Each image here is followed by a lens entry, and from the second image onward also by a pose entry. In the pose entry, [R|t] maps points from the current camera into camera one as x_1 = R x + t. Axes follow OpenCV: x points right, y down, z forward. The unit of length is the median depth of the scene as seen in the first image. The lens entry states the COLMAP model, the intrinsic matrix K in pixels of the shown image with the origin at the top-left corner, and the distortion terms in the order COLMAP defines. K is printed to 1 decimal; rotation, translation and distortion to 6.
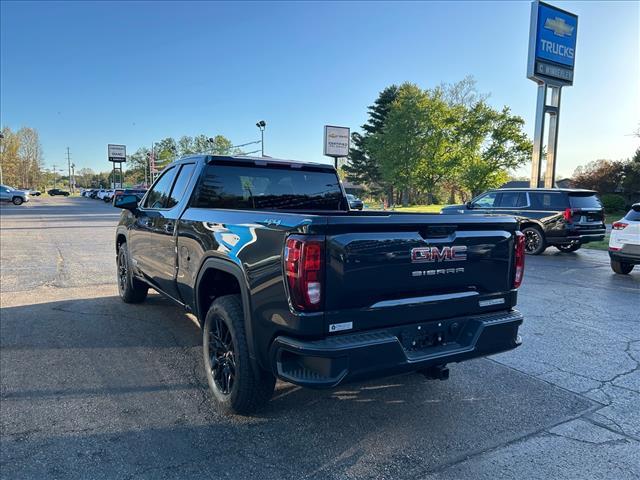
lens RADIAL K [[494.3, 0, 325.2], [0, 494.3, 236.3], [0, 0, 1]] dist [0.012741, 0.001767]
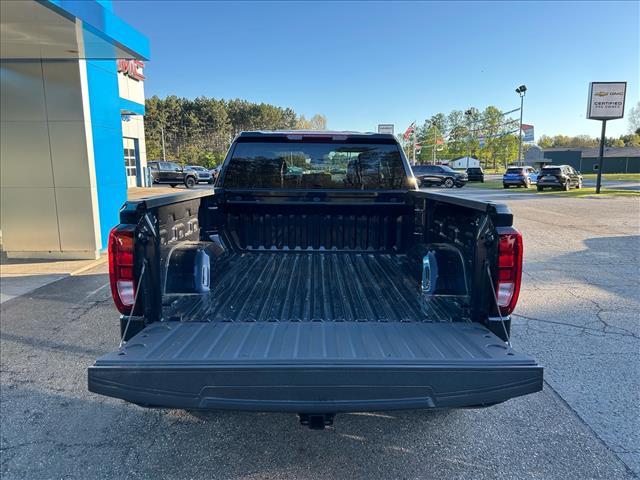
lens RADIAL K [[483.3, 0, 325.0], [0, 483.3, 245.1], [0, 0, 1]] dist [0.071384, -0.096111]
pose [[0.849669, 0.059282, -0.523974, 0.390162], [-0.022053, 0.996786, 0.077014, -0.021657], [0.526856, -0.053881, 0.848245, 0.268299]]
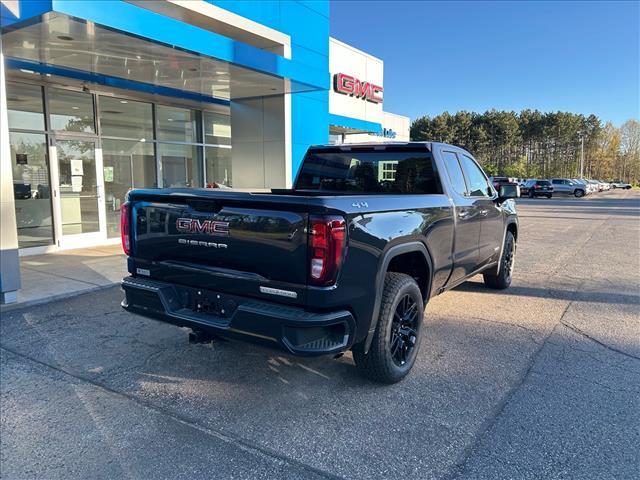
lens RADIAL K [[494.3, 0, 325.2], [0, 494.3, 236.3], [0, 0, 1]] dist [0.012741, 0.001767]
pose [[0.411401, 0.084620, -0.907518, 0.844023], [-0.074609, 0.995466, 0.058999, -0.016831], [0.908396, 0.043437, 0.415849, 0.516341]]
